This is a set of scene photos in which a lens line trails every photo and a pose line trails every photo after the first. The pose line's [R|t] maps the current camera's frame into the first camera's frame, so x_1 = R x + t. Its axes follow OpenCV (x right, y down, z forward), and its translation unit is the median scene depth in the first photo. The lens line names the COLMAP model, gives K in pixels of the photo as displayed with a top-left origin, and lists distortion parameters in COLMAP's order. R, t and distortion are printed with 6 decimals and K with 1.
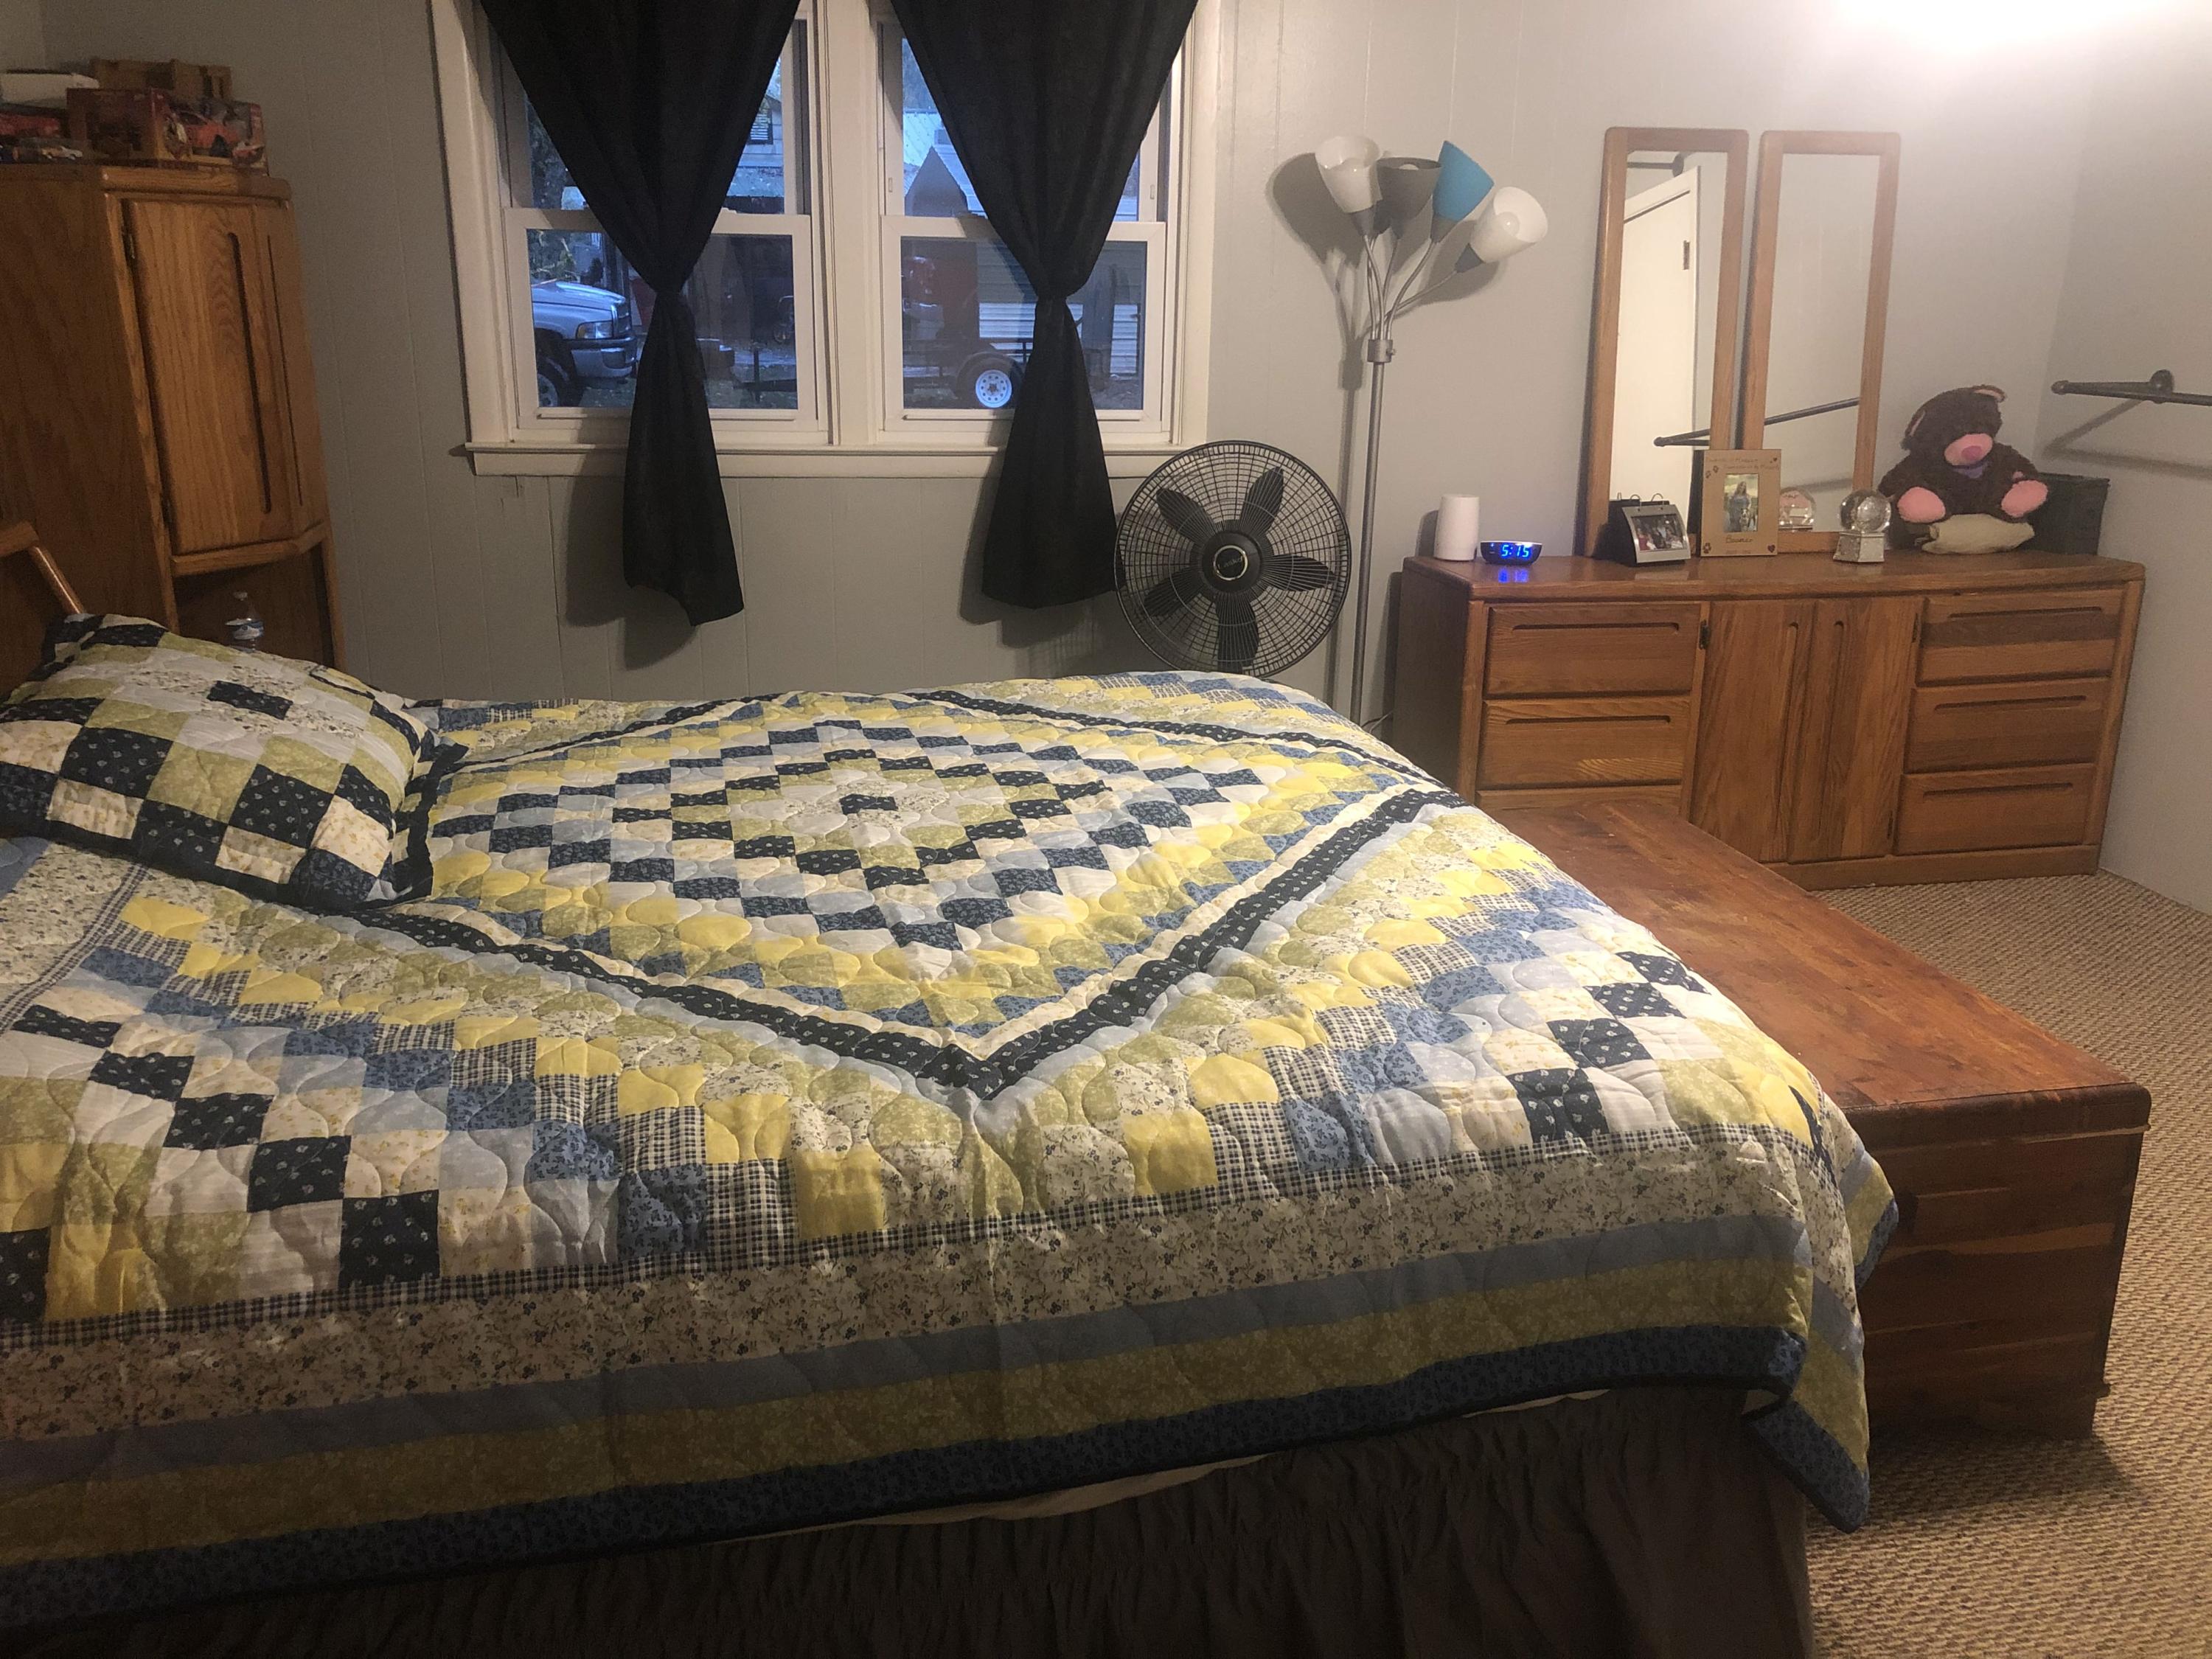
lens RADIAL K [[1791.0, 0, 1106.0], [0, 1791.0, 829.5], [0, 0, 1]] dist [0.034976, -0.007917]
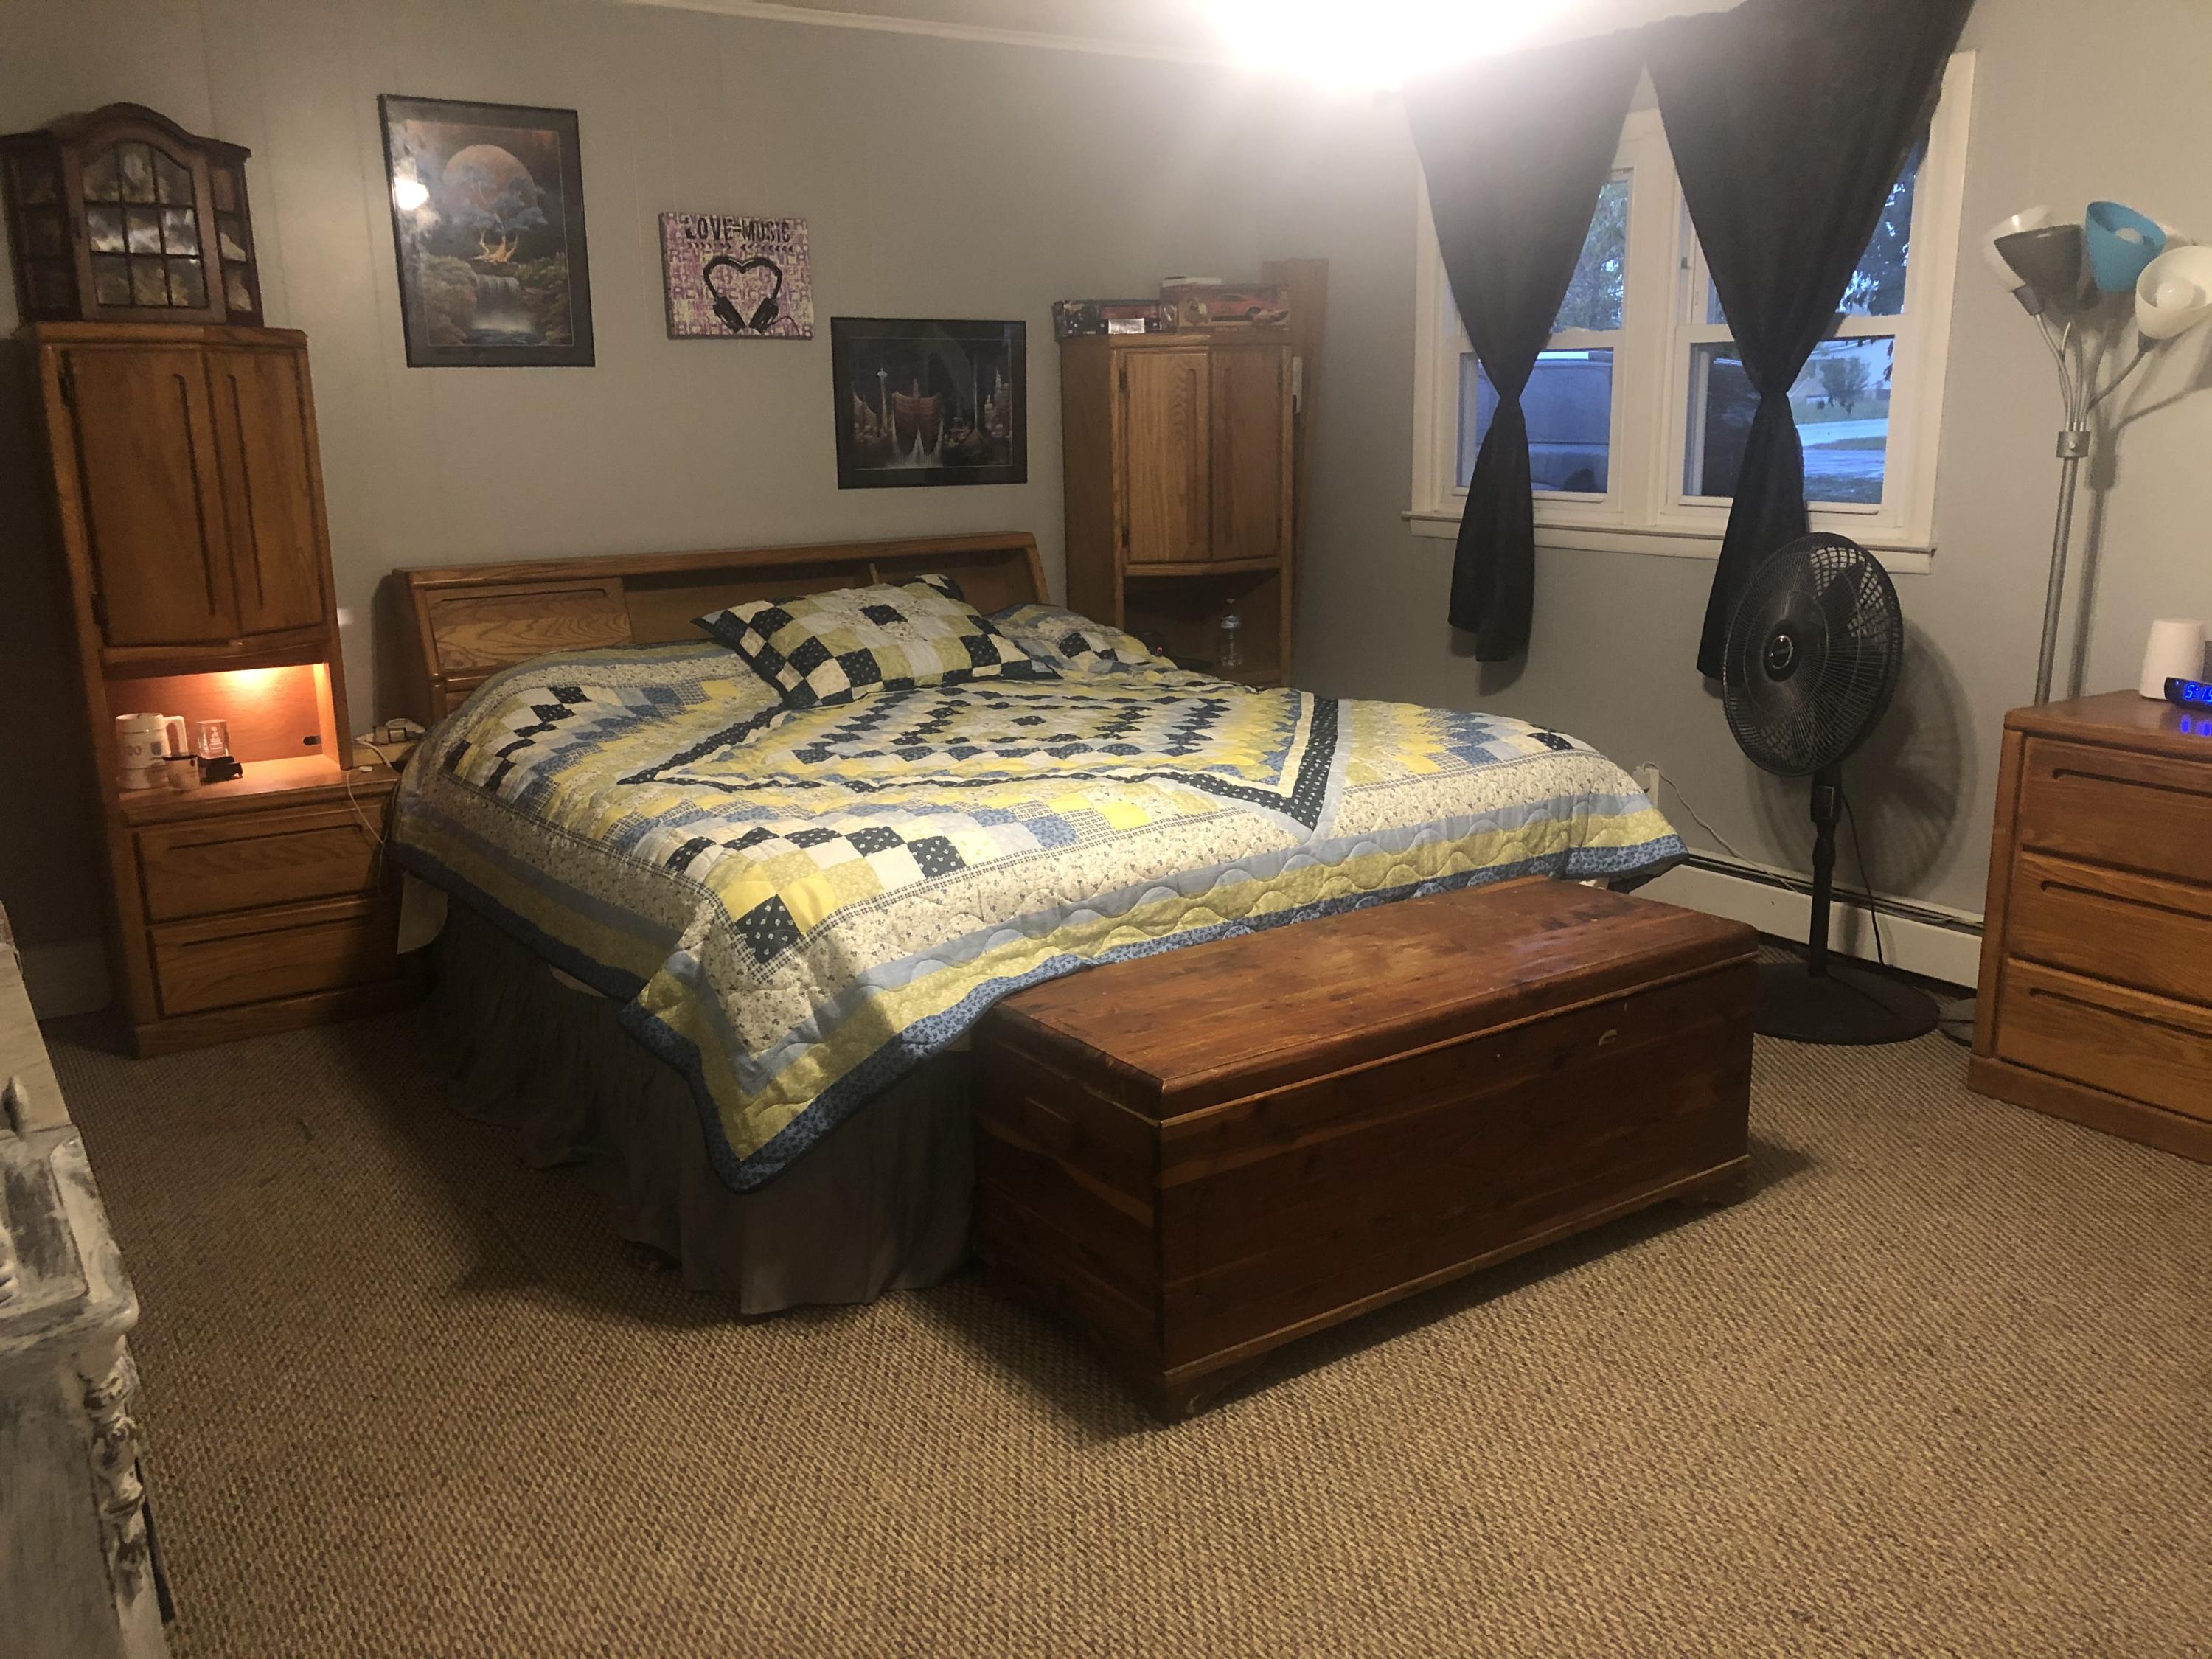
lens RADIAL K [[1791.0, 0, 1106.0], [0, 1791.0, 829.5], [0, 0, 1]] dist [0.034976, -0.007917]
pose [[0.402582, 0.194431, -0.894497, 0.808316], [-0.252837, 0.962786, 0.095481, -0.054964], [0.879773, 0.187722, 0.436760, 0.253362]]
